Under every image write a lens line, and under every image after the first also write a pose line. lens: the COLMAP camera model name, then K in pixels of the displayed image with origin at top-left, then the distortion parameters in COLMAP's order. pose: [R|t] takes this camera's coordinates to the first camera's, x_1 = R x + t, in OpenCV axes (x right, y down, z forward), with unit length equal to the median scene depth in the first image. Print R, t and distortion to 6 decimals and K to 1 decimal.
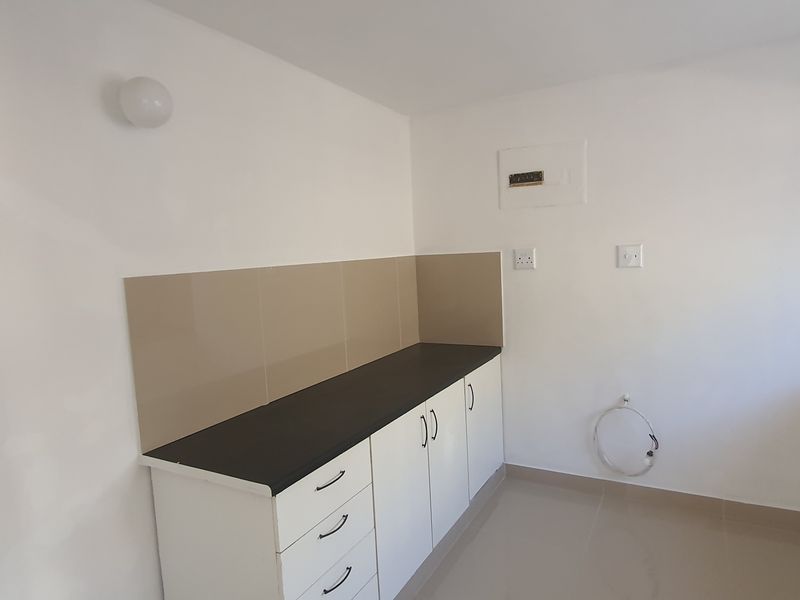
lens RADIAL K [[510.8, 0, 399.8], [0, 510.8, 298.8], [0, 0, 1]] dist [0.006146, -0.000262]
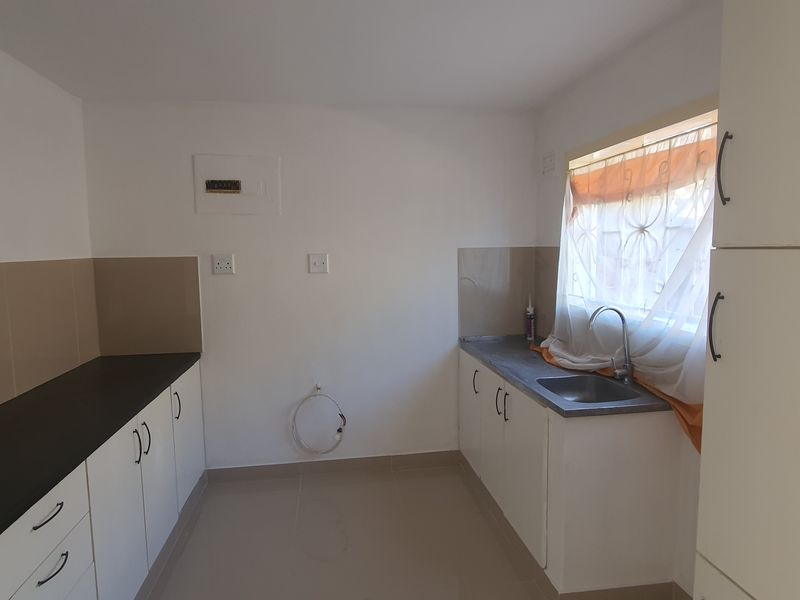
lens RADIAL K [[510.8, 0, 401.2], [0, 510.8, 301.8], [0, 0, 1]] dist [0.006146, -0.000262]
pose [[0.792009, -0.025870, 0.609961, -0.104364], [0.032509, 0.999471, 0.000179, 0.009037], [-0.609643, 0.019687, 0.792432, -0.027879]]
